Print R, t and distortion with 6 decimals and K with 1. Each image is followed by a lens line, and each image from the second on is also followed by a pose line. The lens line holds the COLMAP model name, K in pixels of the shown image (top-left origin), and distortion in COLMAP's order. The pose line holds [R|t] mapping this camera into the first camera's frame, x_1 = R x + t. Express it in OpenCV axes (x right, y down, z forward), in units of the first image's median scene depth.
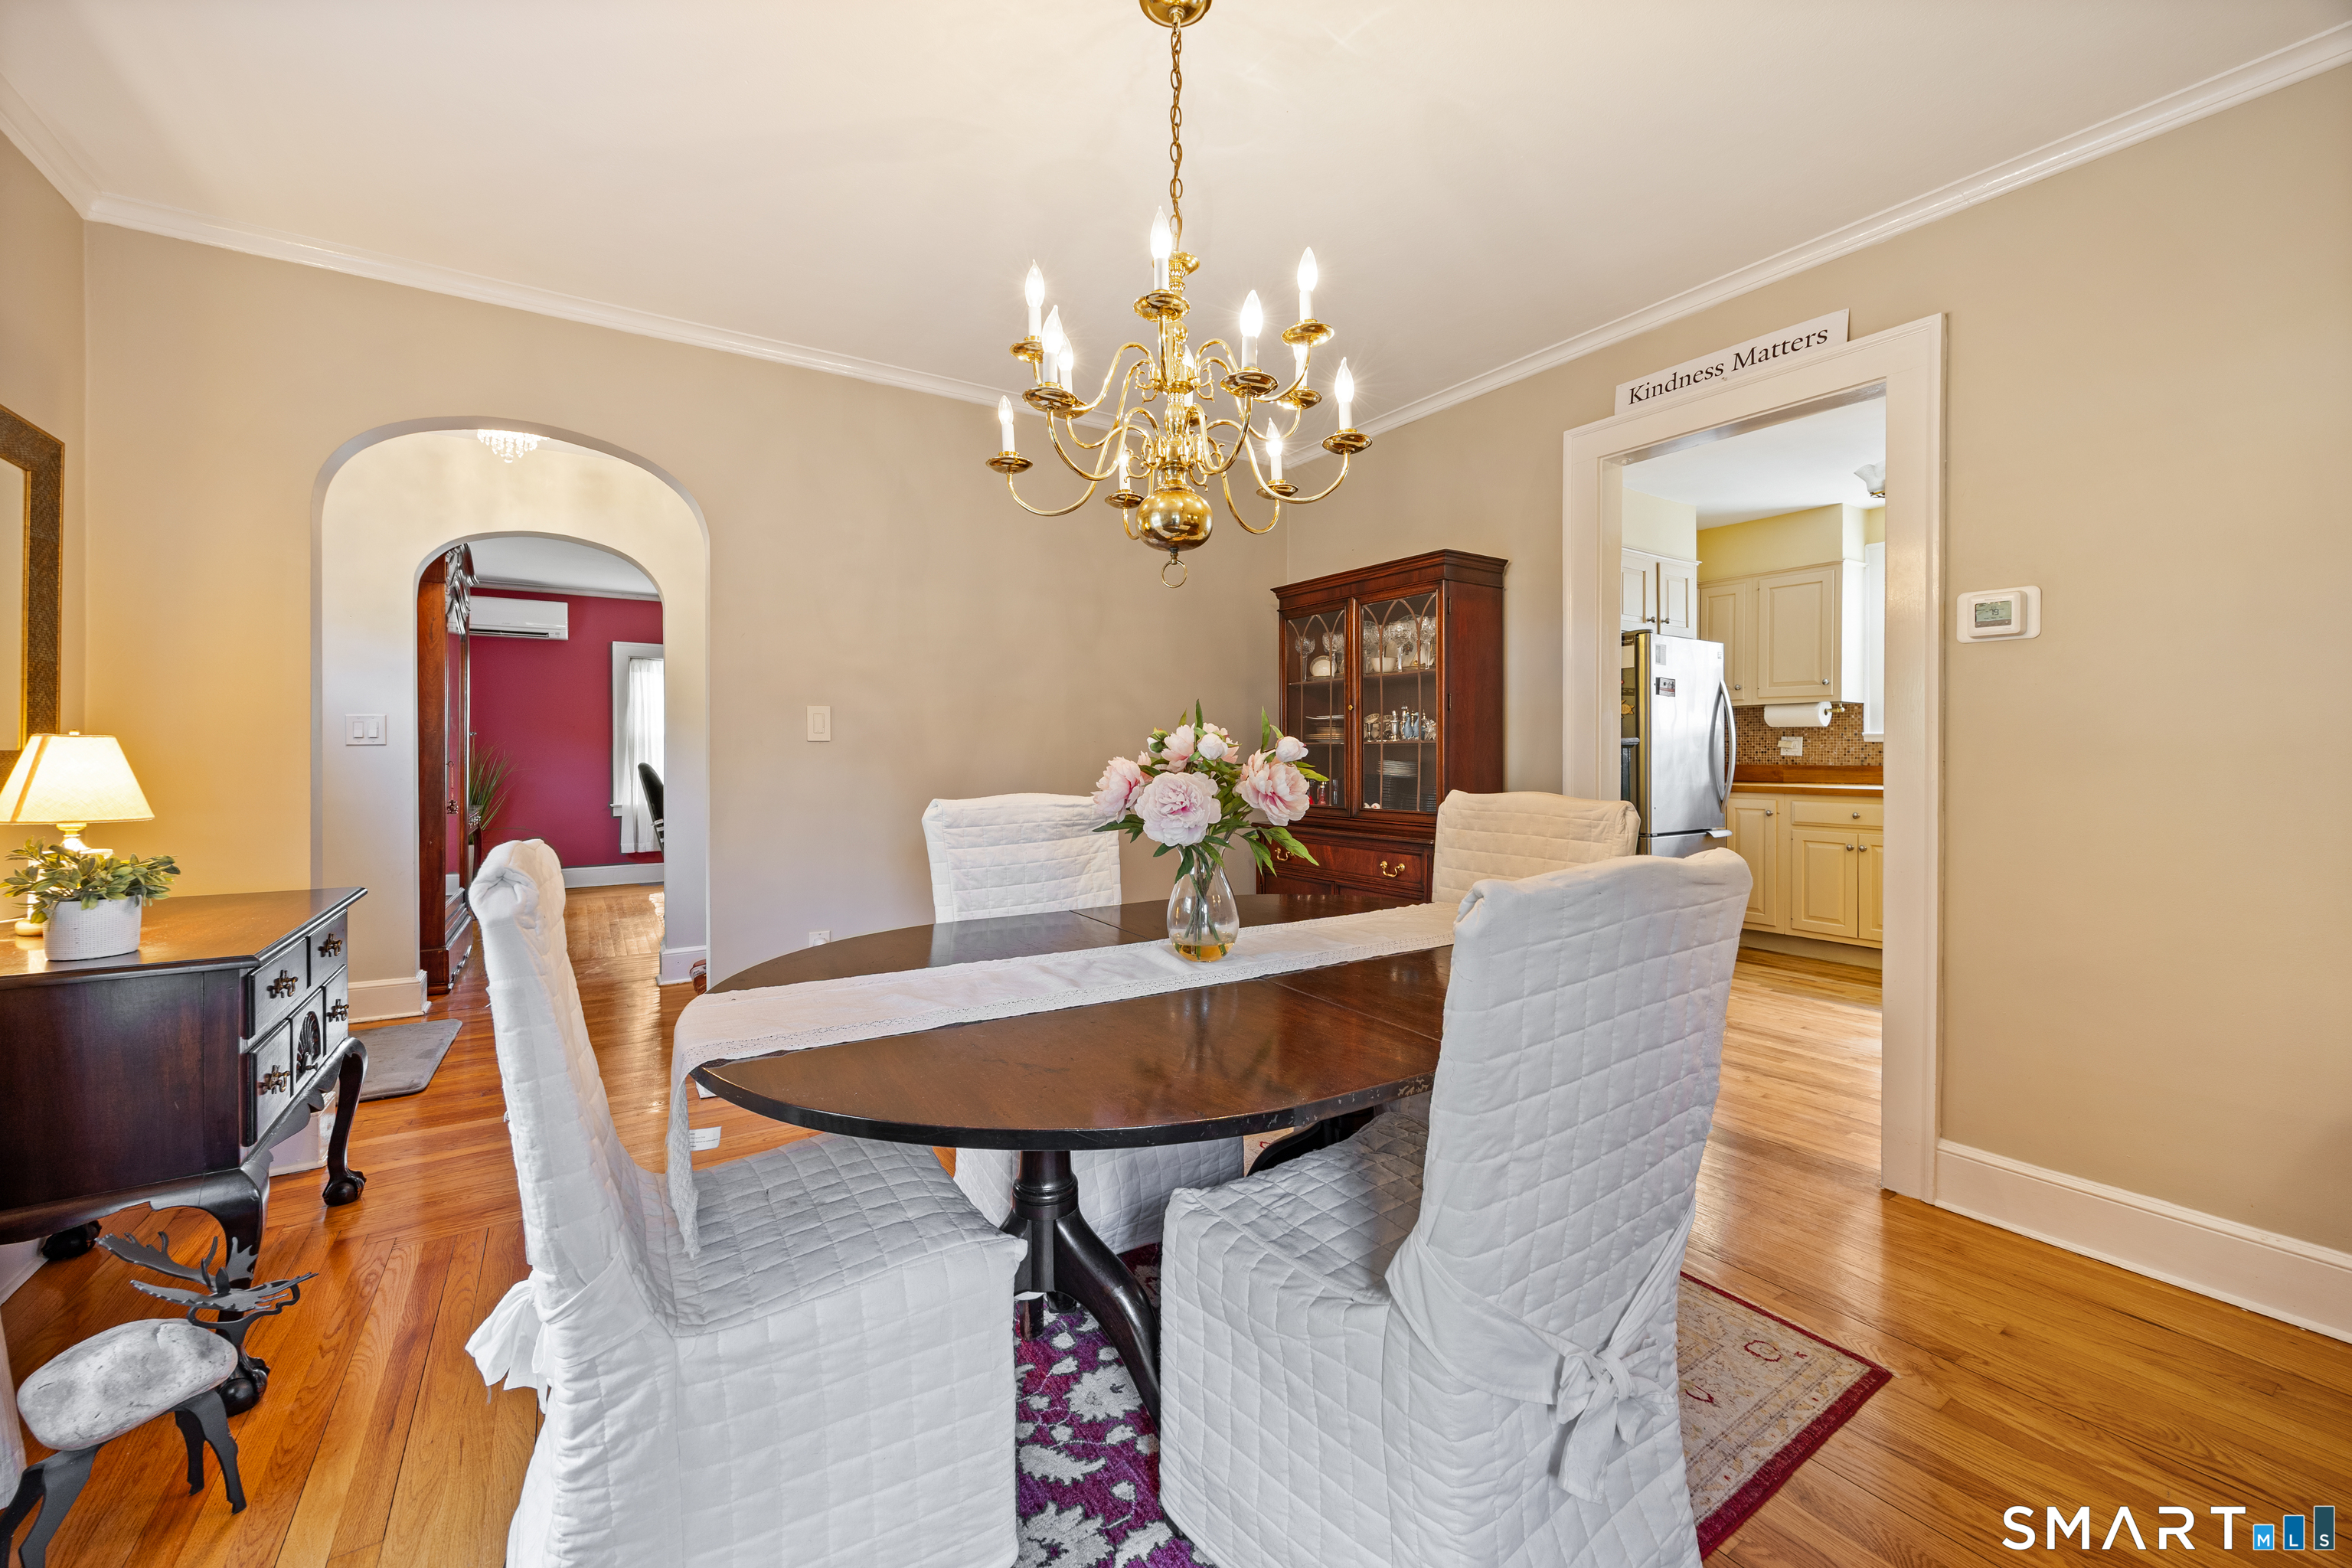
lens RADIAL K [[914.8, 0, 1179.2], [0, 914.8, 761.7], [0, 0, 1]] dist [0.001459, 0.000093]
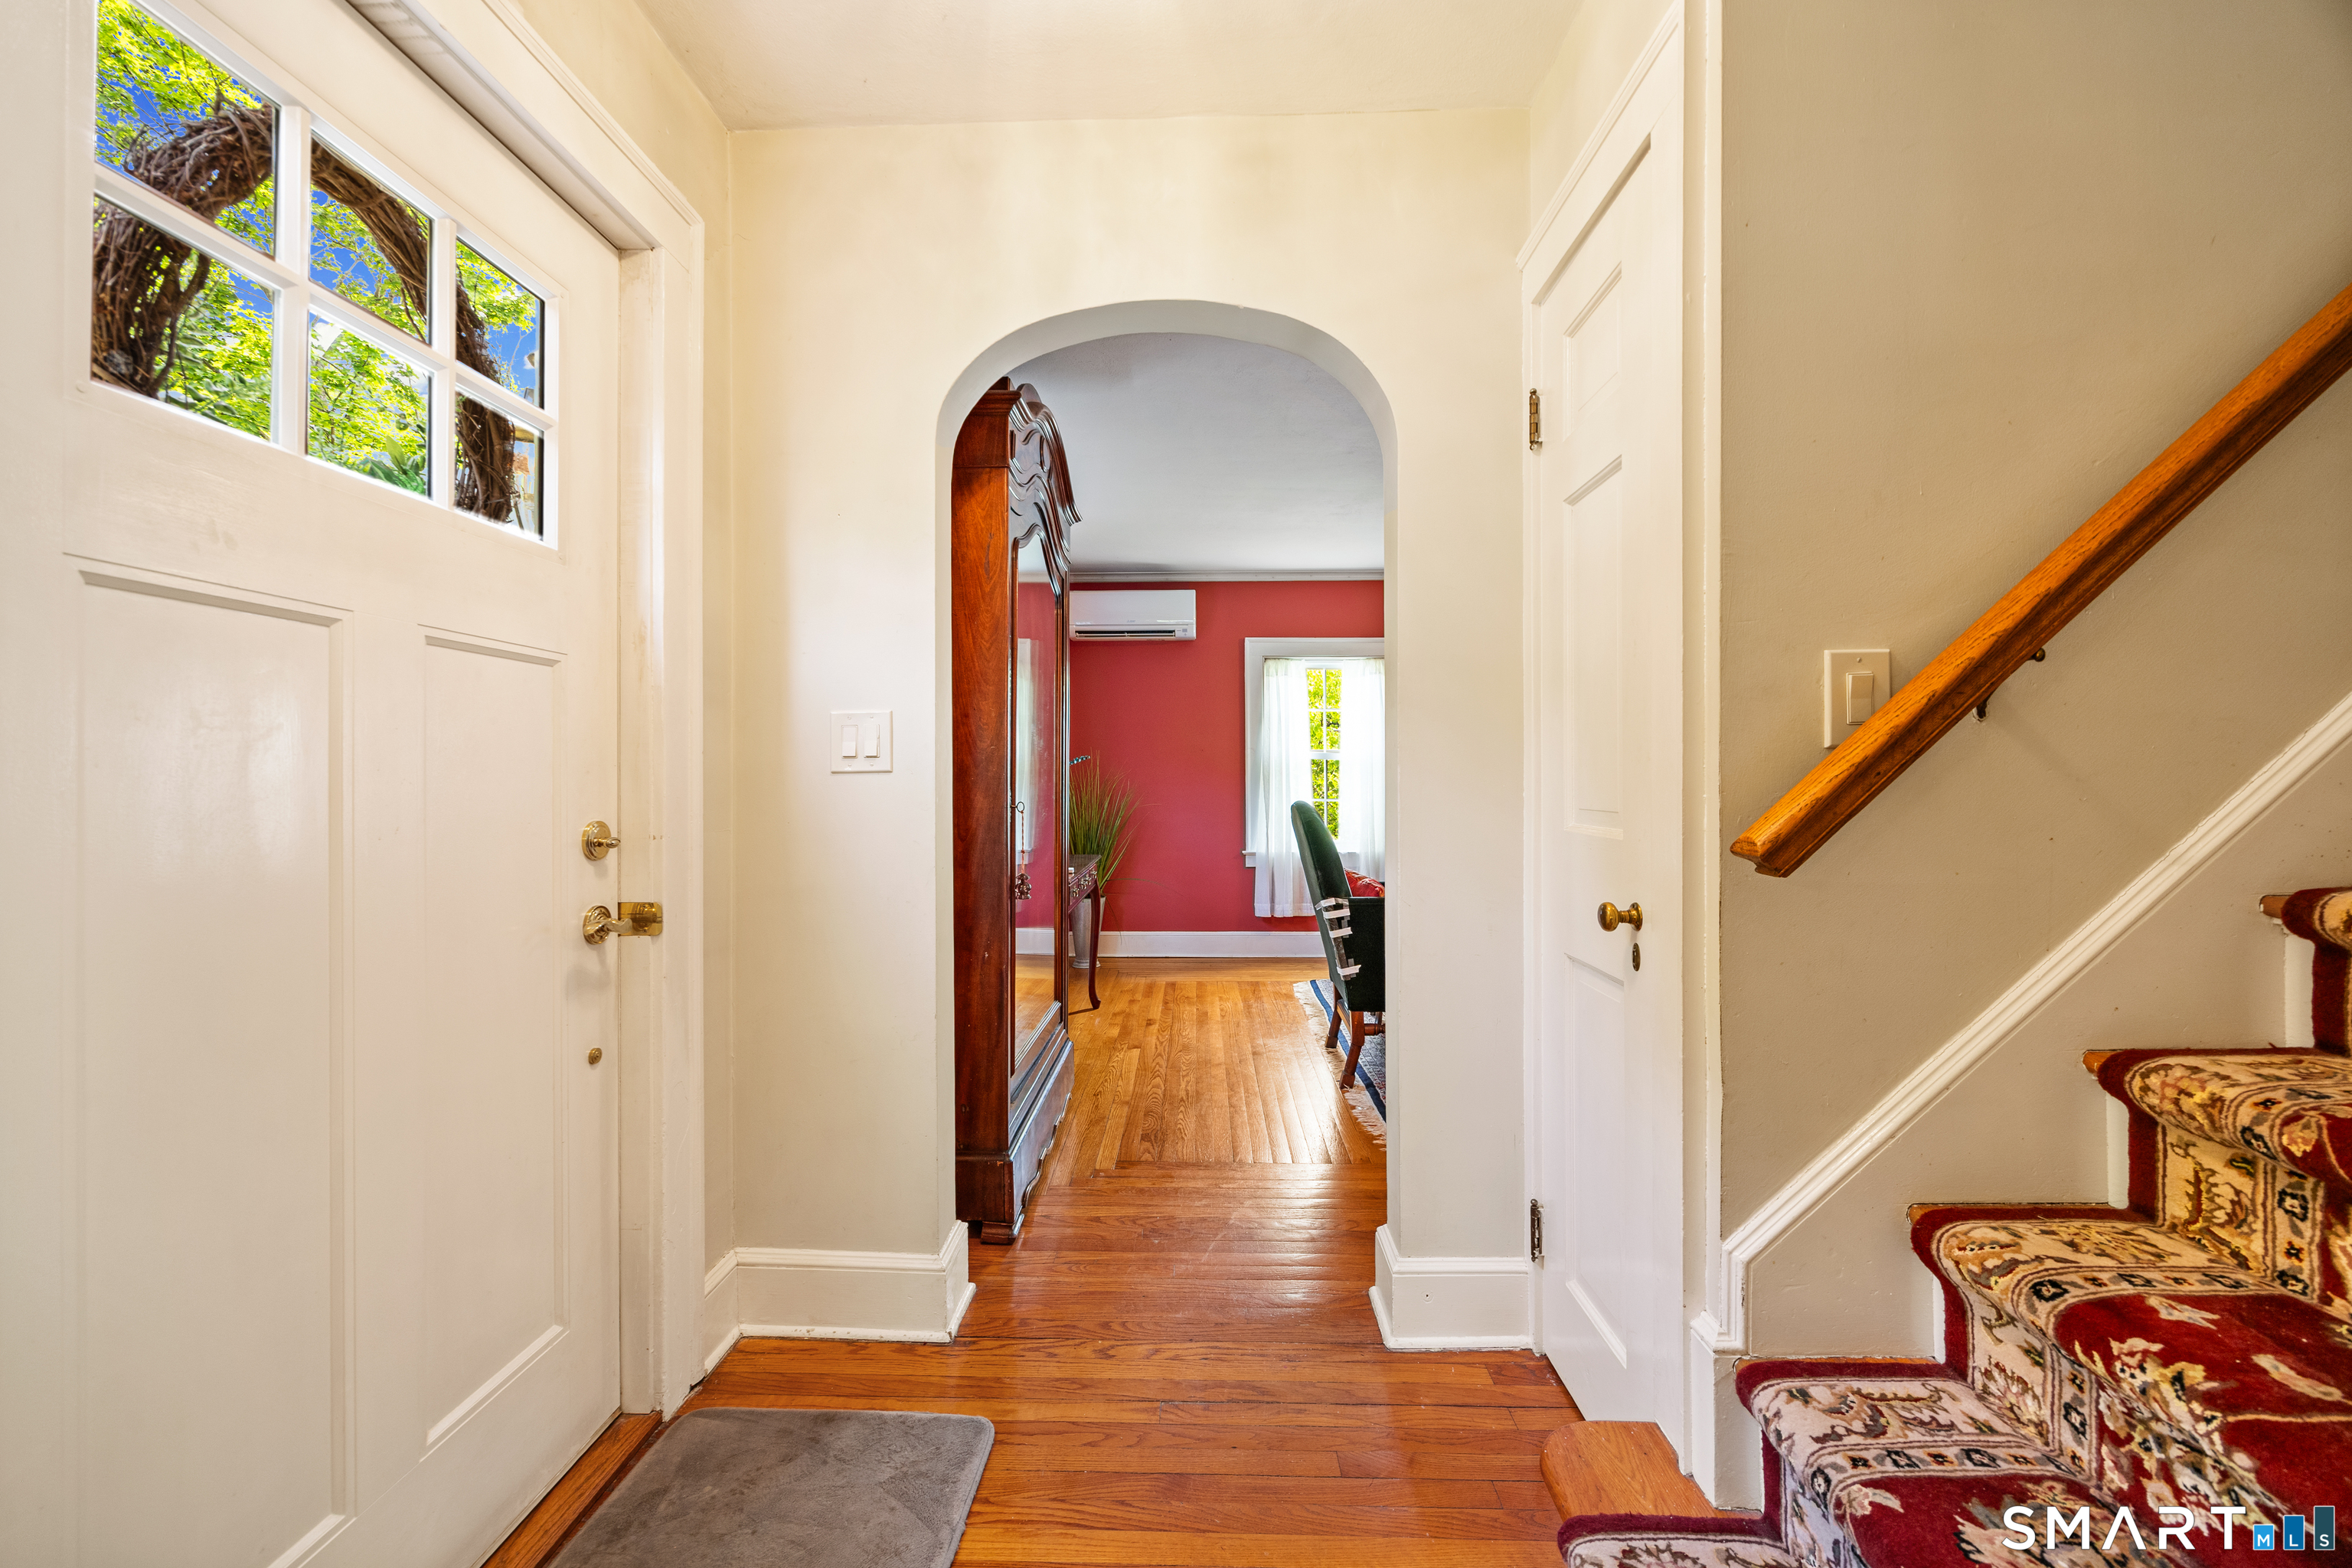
lens RADIAL K [[914.8, 0, 1175.4], [0, 914.8, 784.2], [0, 0, 1]] dist [0.001459, 0.000093]
pose [[0.820289, -0.003773, -0.571937, -0.244858], [-0.000449, 0.999974, -0.007240, -0.004243], [0.571949, 0.006196, 0.820265, 0.362481]]
